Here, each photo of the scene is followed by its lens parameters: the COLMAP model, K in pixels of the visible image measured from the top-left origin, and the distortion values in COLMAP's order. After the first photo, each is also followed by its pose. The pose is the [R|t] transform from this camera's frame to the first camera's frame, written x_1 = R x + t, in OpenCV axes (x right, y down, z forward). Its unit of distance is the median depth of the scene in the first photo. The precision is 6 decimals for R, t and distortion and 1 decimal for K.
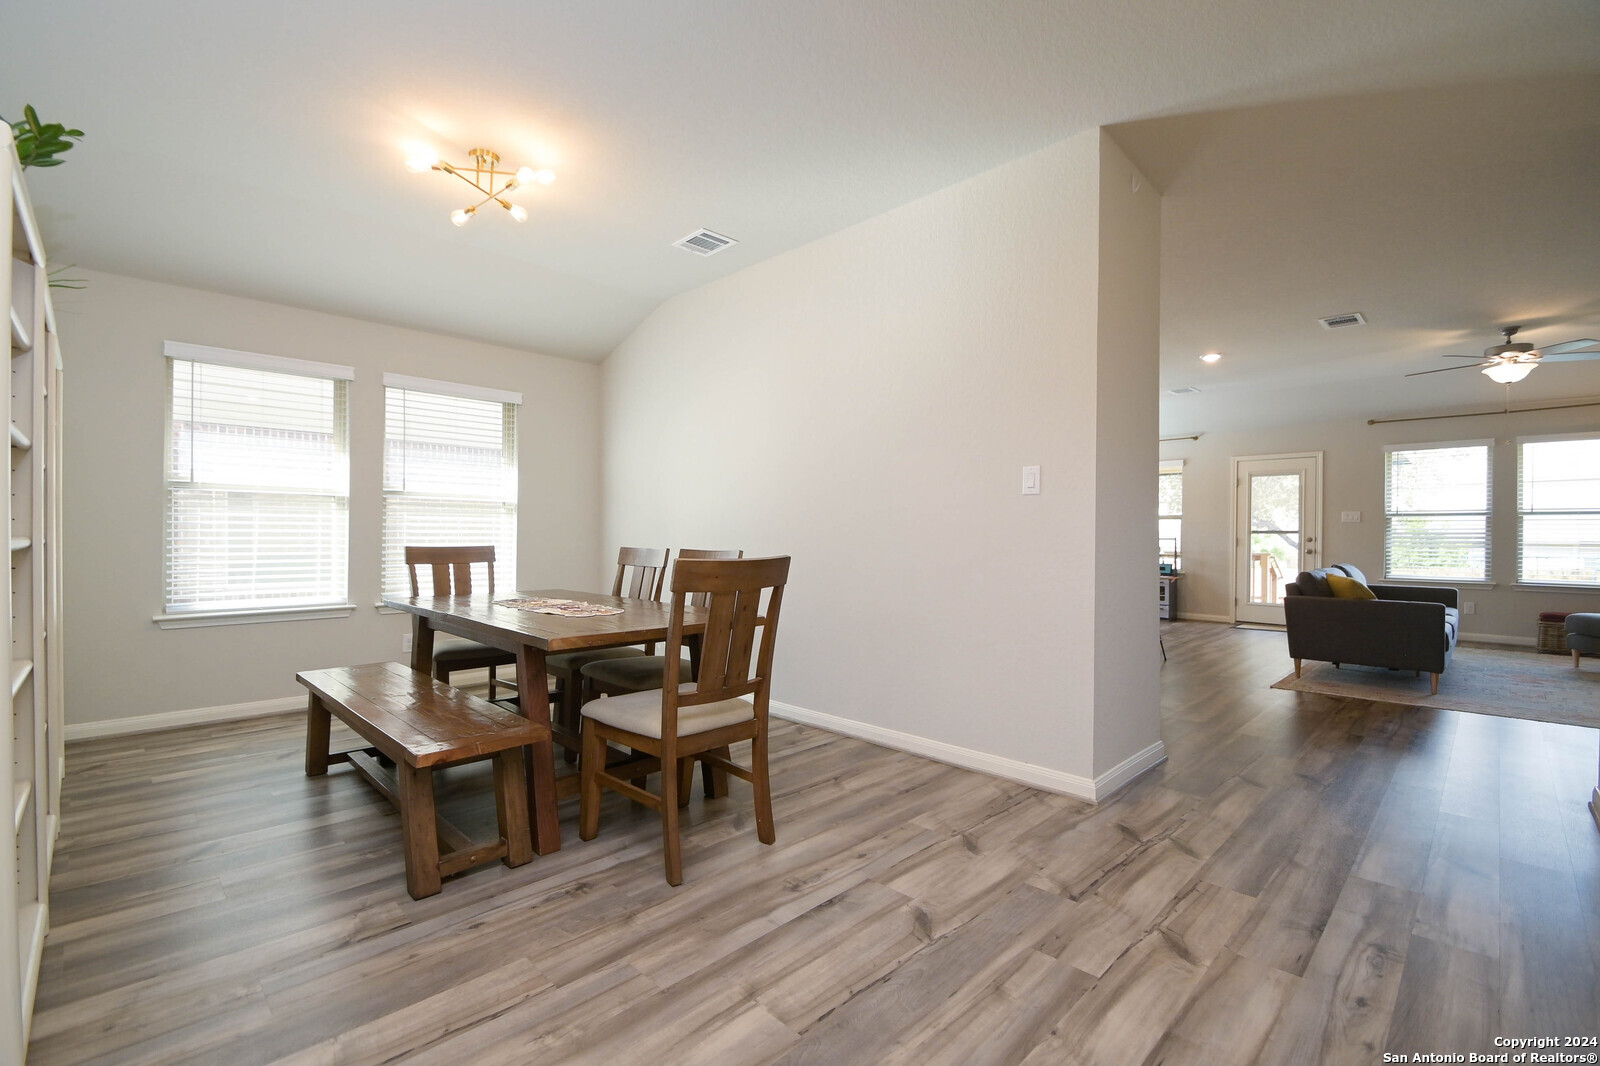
lens RADIAL K [[703.5, 0, 791.9], [0, 703.5, 542.5], [0, 0, 1]] dist [0.004105, -0.009665]
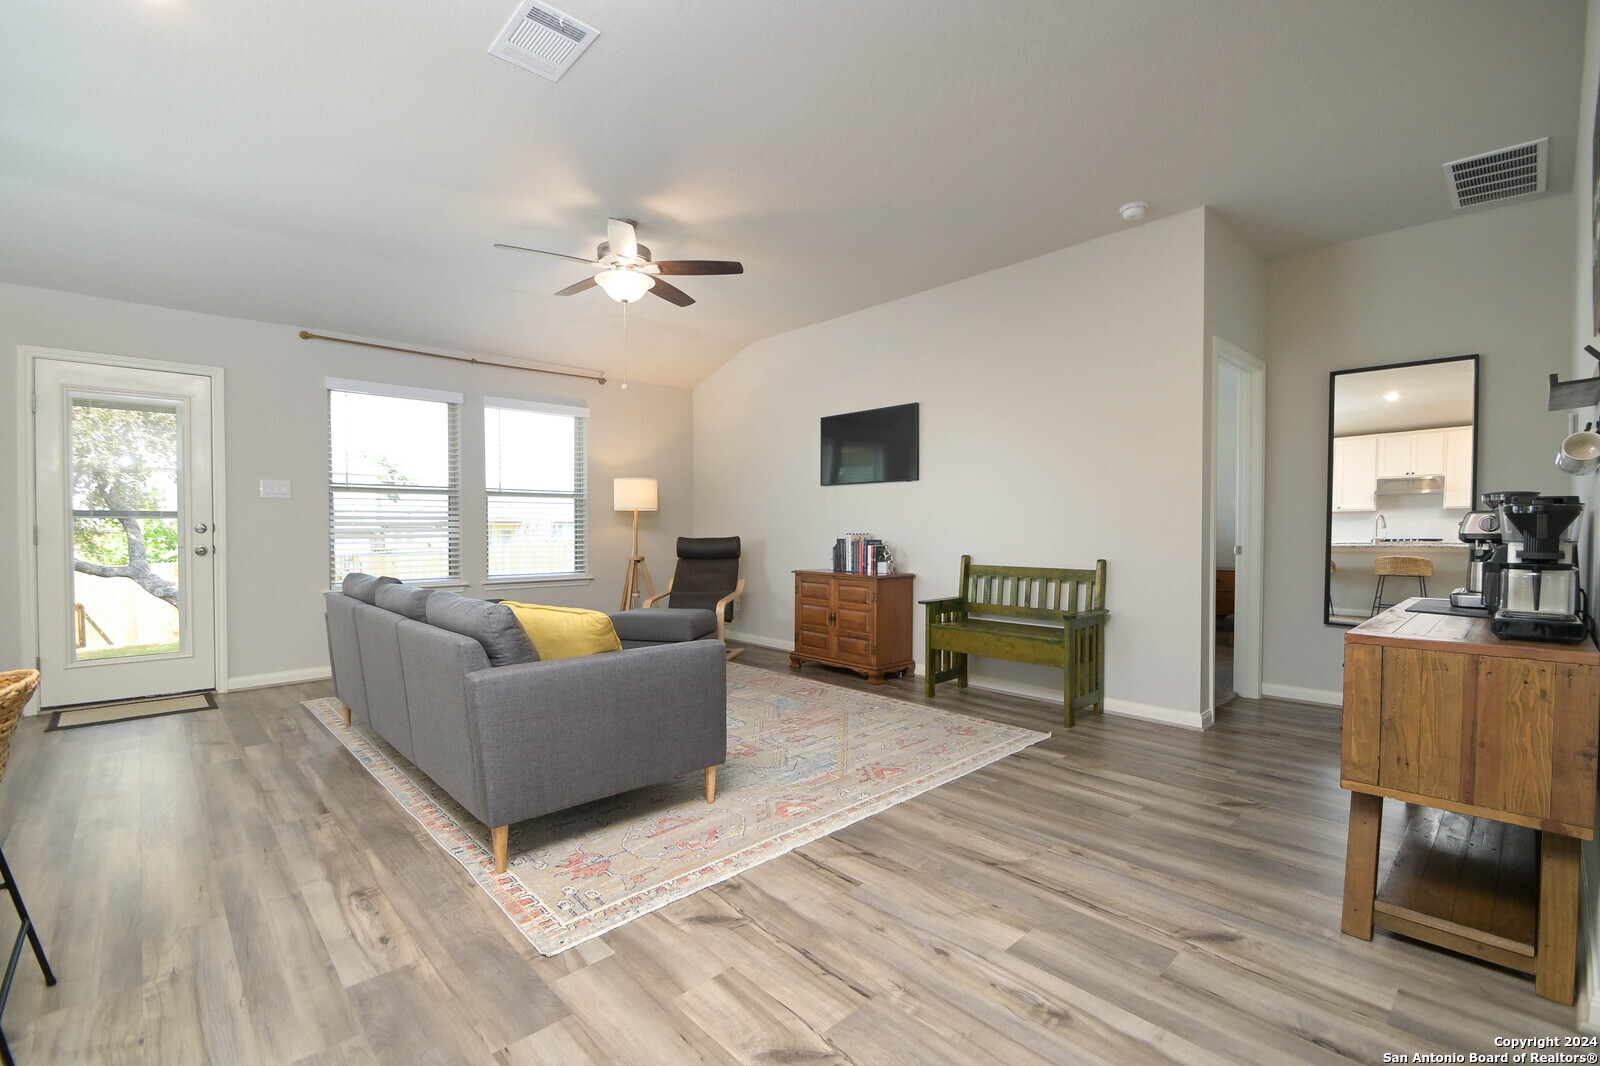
lens RADIAL K [[703.5, 0, 790.3], [0, 703.5, 538.6], [0, 0, 1]] dist [0.004105, -0.009665]
pose [[0.032109, -0.020780, 0.999268, 0.307623], [0.010695, 0.999734, 0.020446, -0.003575], [-0.999427, 0.010030, 0.032322, 0.770213]]
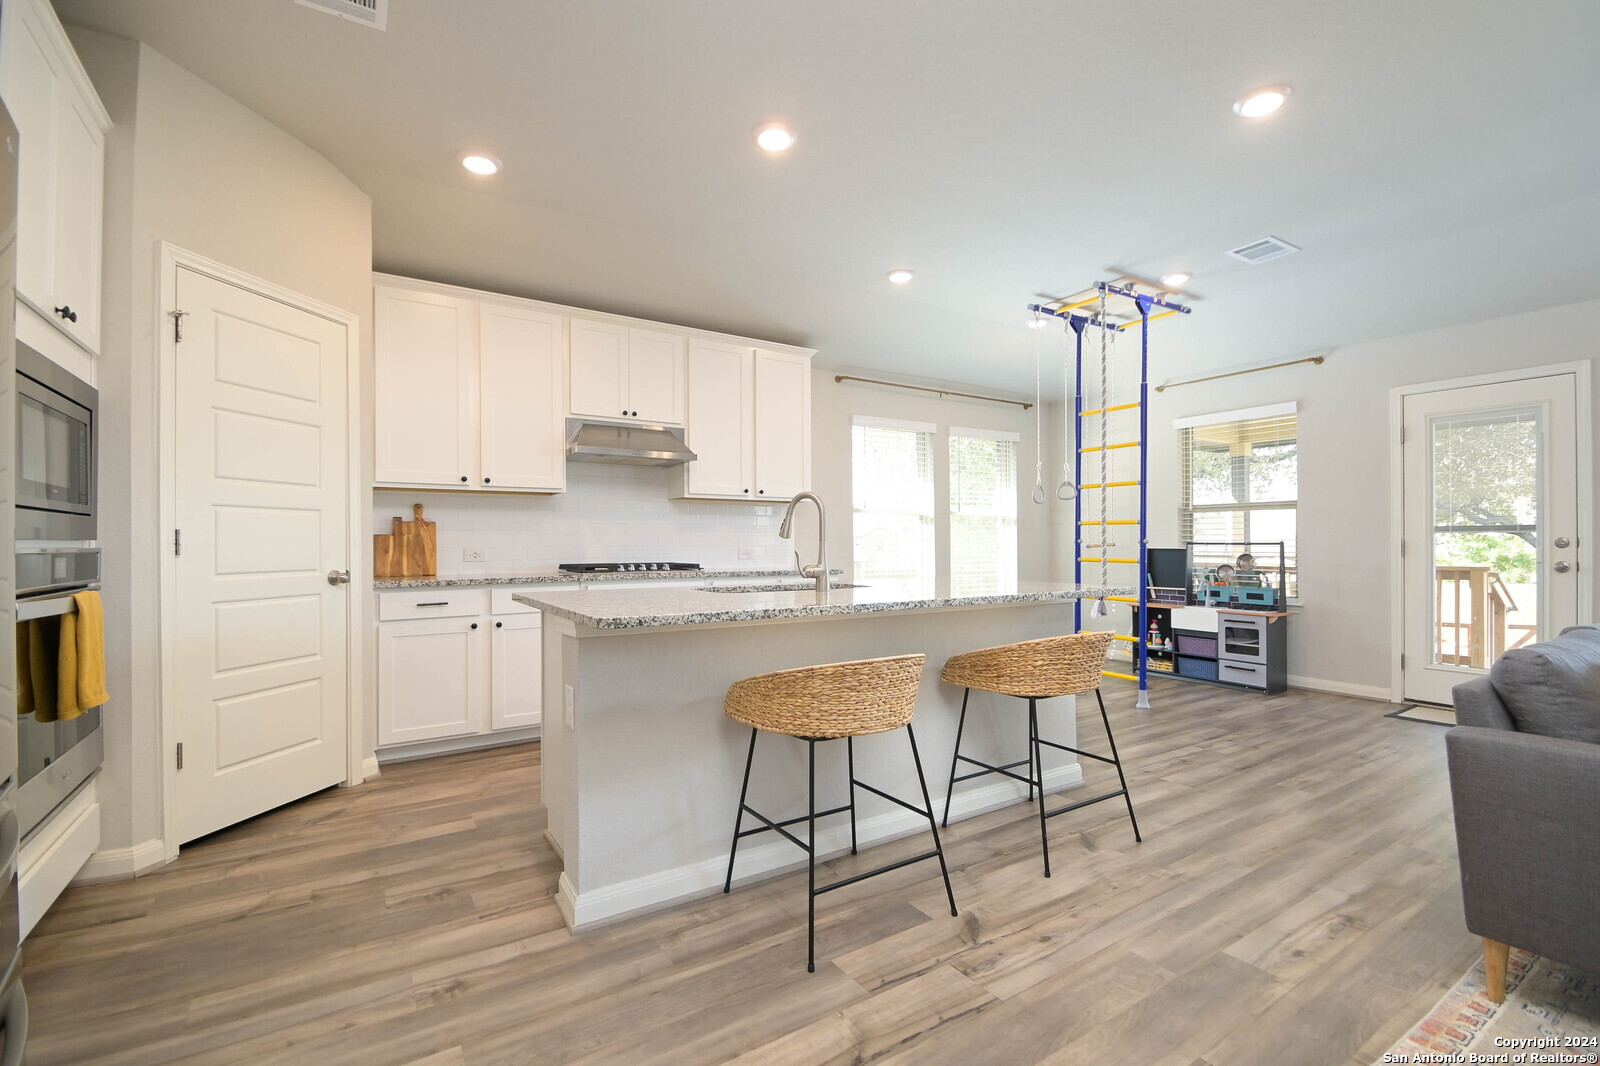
lens RADIAL K [[703.5, 0, 799.2], [0, 703.5, 536.9], [0, 0, 1]] dist [0.004105, -0.009665]
pose [[0.978290, -0.008001, -0.207084, 0.460151], [0.004380, 0.999829, -0.017941, -0.002619], [0.207192, 0.016645, 0.978159, 0.603990]]
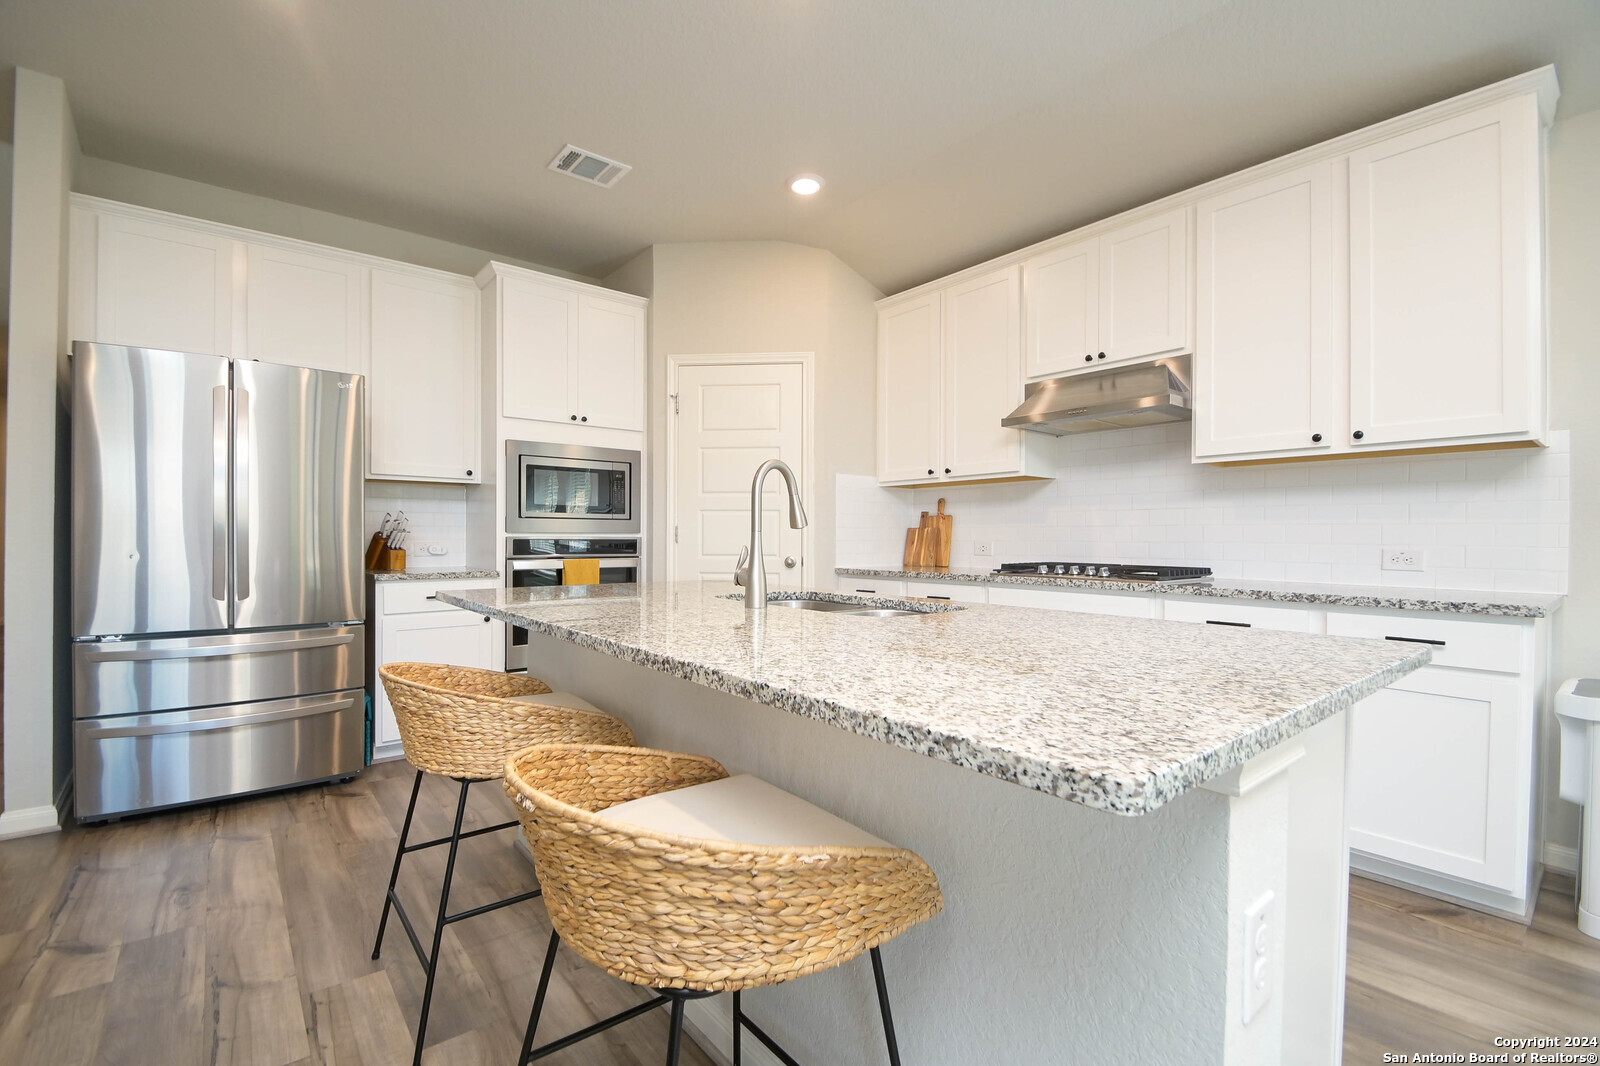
lens RADIAL K [[703.5, 0, 799.1], [0, 703.5, 540.8], [0, 0, 1]] dist [0.004105, -0.009665]
pose [[-0.098545, 0.000156, -0.995133, 0.688978], [-0.014576, 0.999892, 0.001600, -0.004514], [0.995026, 0.014663, -0.098532, 1.121753]]
